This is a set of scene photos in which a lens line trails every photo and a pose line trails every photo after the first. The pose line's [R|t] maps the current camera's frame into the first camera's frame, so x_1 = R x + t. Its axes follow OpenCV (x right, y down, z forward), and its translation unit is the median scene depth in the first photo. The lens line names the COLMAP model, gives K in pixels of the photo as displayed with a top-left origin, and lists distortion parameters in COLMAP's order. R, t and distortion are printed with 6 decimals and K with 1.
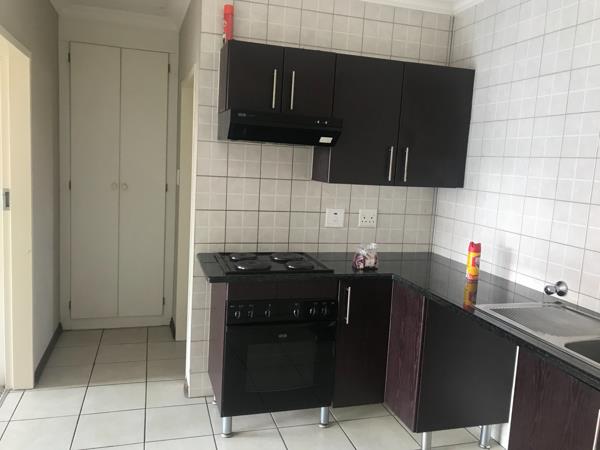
lens RADIAL K [[498.1, 0, 300.0], [0, 498.1, 225.0], [0, 0, 1]] dist [0.090050, -0.128252]
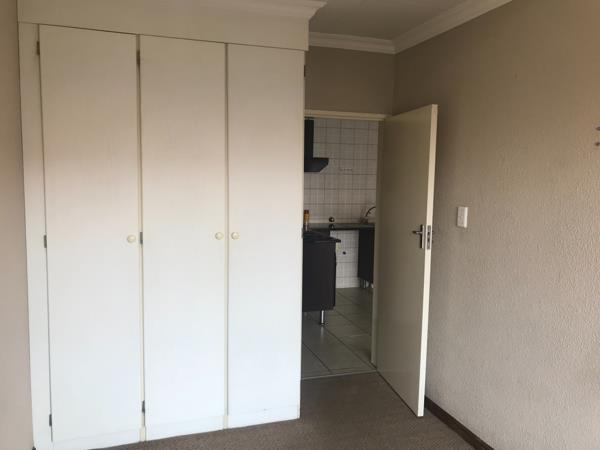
lens RADIAL K [[498.1, 0, 300.0], [0, 498.1, 225.0], [0, 0, 1]] dist [0.090050, -0.128252]
pose [[-0.085479, -0.149003, 0.985135, -1.906252], [0.111111, 0.981161, 0.158043, -0.261582], [-0.990125, 0.122968, -0.067313, 1.155969]]
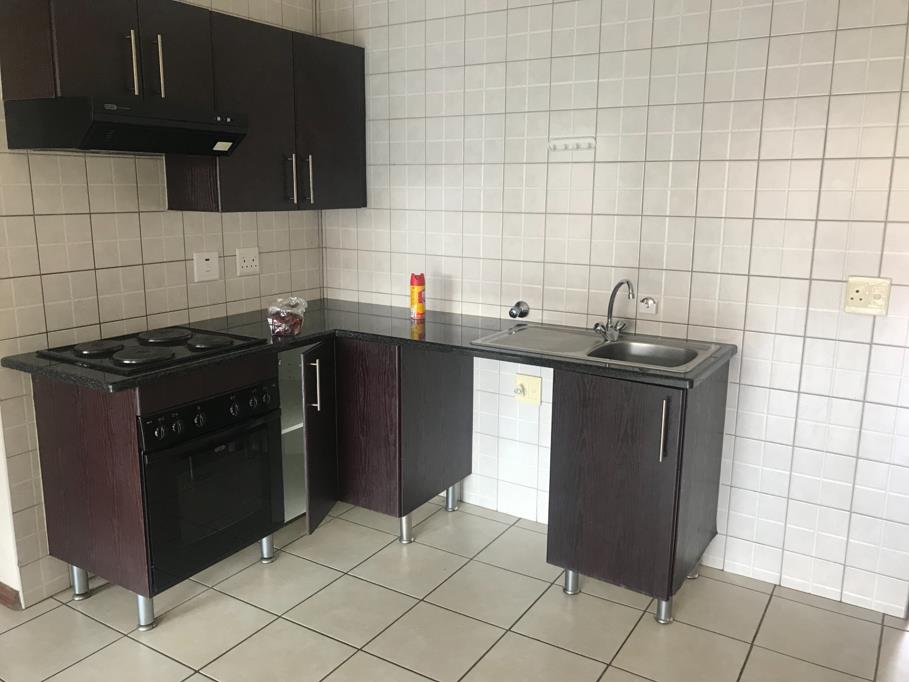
lens RADIAL K [[754.6, 0, 454.5], [0, 754.6, 341.0], [0, 0, 1]] dist [0.090050, -0.128252]
pose [[0.749807, -0.184550, 0.635399, -0.385660], [0.121537, 0.982390, 0.141912, -0.023004], [-0.650399, -0.029182, 0.759032, 0.031041]]
